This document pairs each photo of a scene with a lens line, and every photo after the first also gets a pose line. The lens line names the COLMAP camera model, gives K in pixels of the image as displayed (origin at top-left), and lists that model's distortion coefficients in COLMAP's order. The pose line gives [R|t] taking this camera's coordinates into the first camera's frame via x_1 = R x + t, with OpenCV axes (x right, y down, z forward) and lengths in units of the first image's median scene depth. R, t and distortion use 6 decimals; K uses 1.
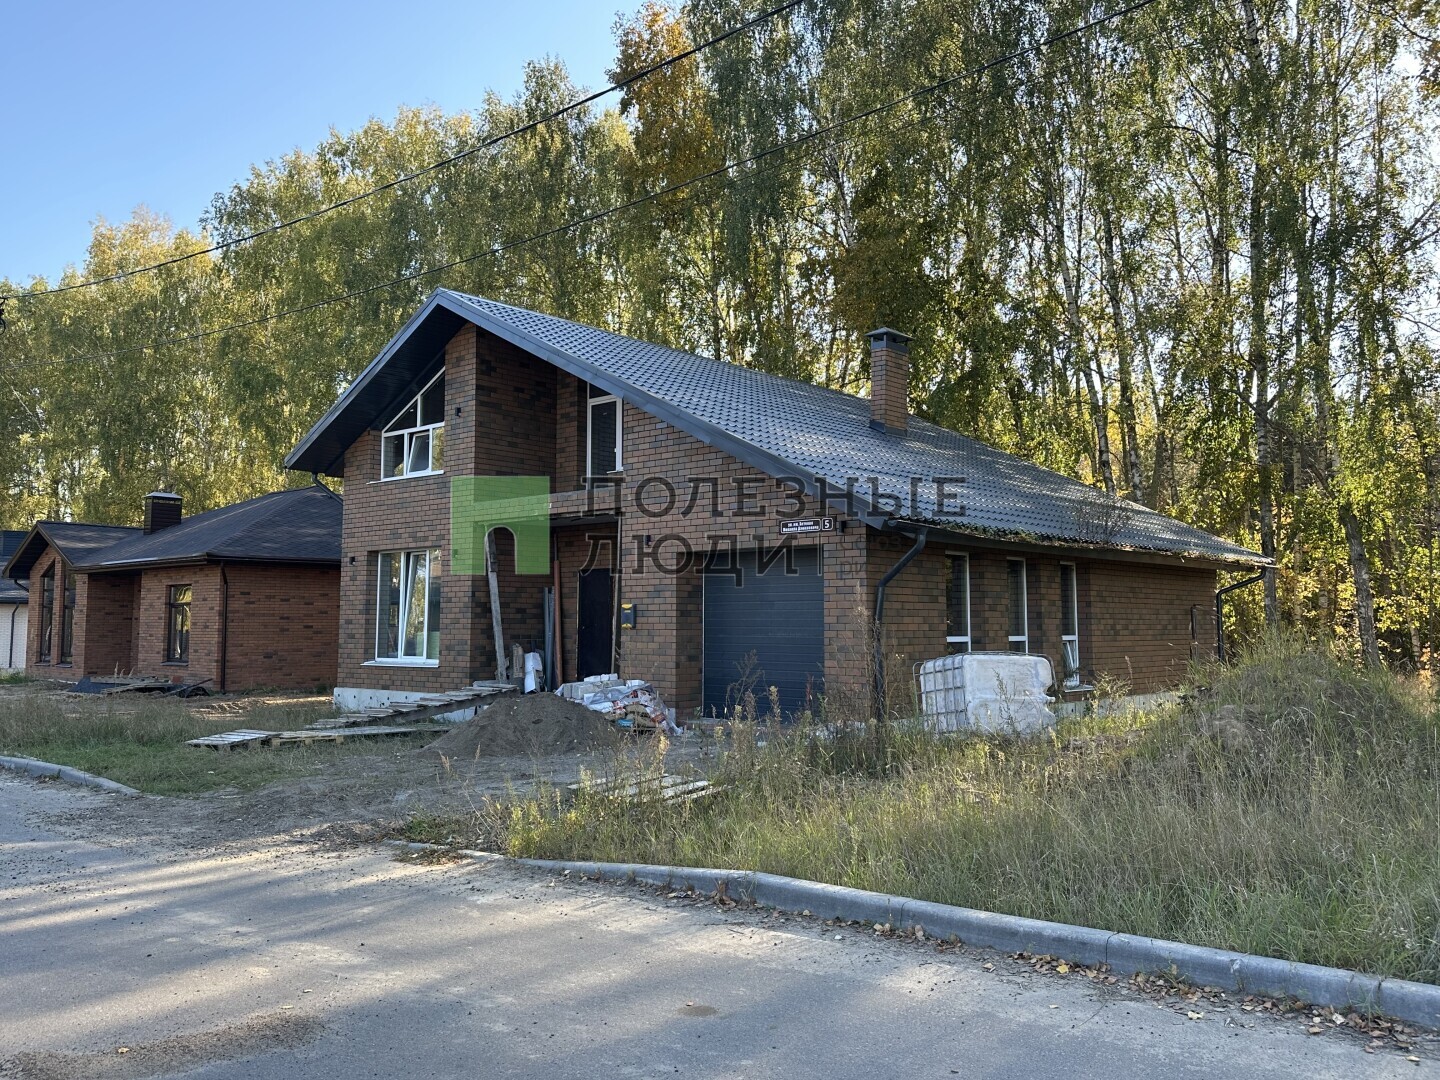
lens RADIAL K [[1168.1, 0, 720.0], [0, 1168.1, 540.0], [0, 0, 1]] dist [0.000256, -0.000648]
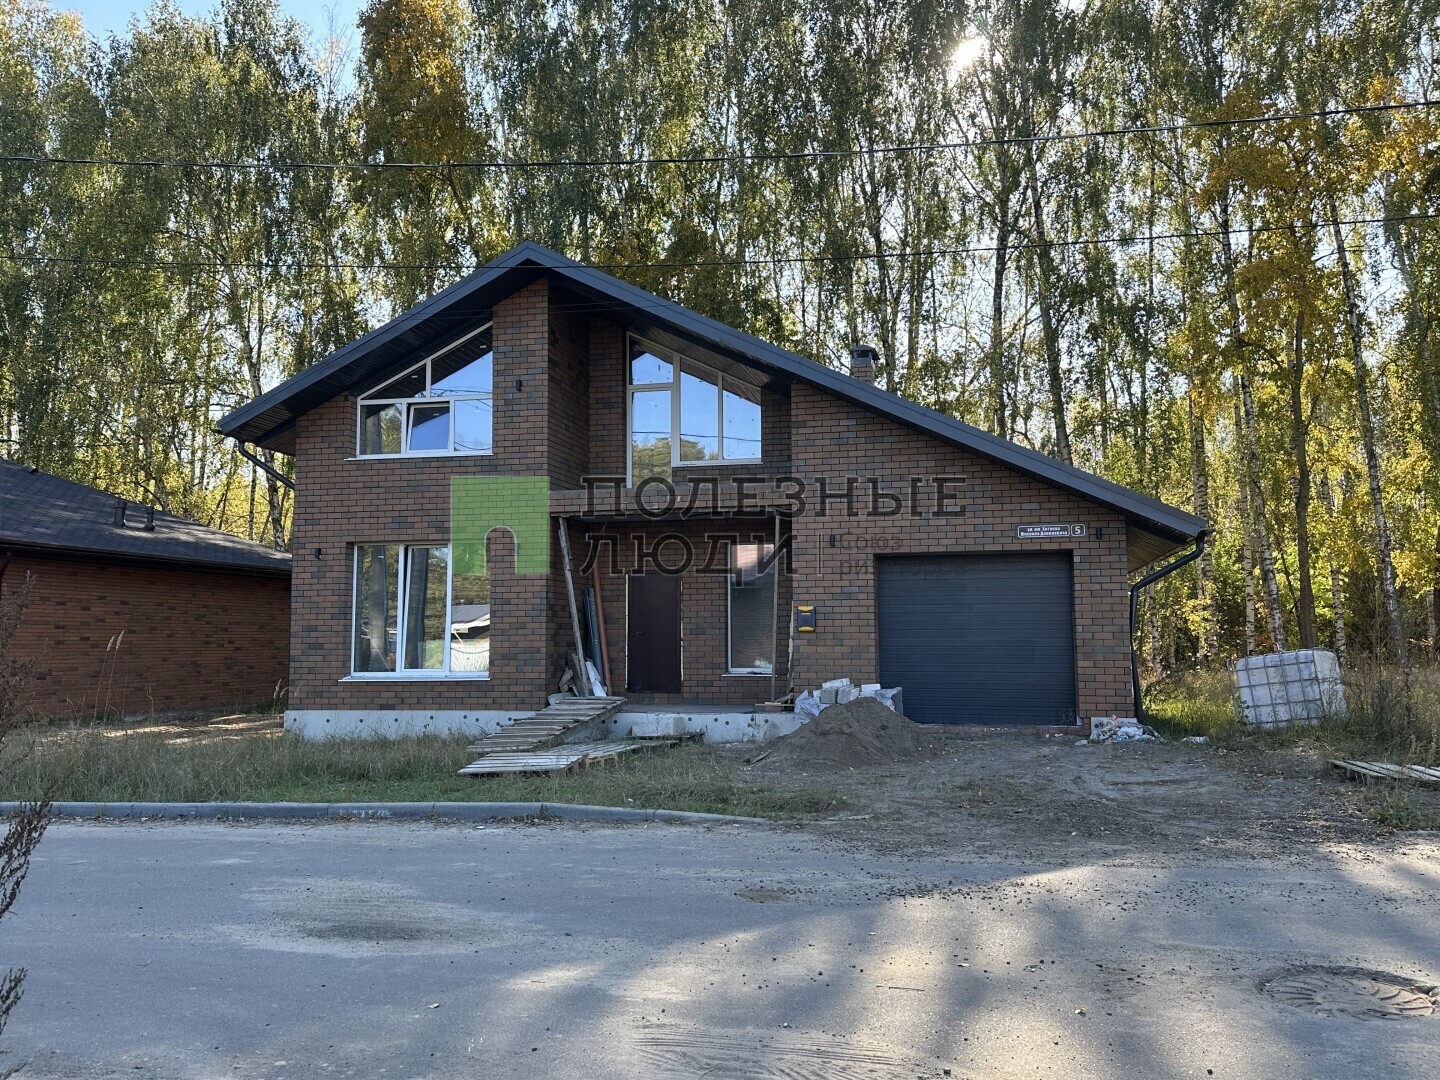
lens RADIAL K [[1168.1, 0, 720.0], [0, 1168.1, 540.0], [0, 0, 1]] dist [0.000256, -0.000648]
pose [[0.878401, 0.050752, 0.475221, -0.467449], [-0.035963, 0.998546, -0.040166, 0.032774], [-0.476569, 0.018191, 0.878949, 0.159762]]
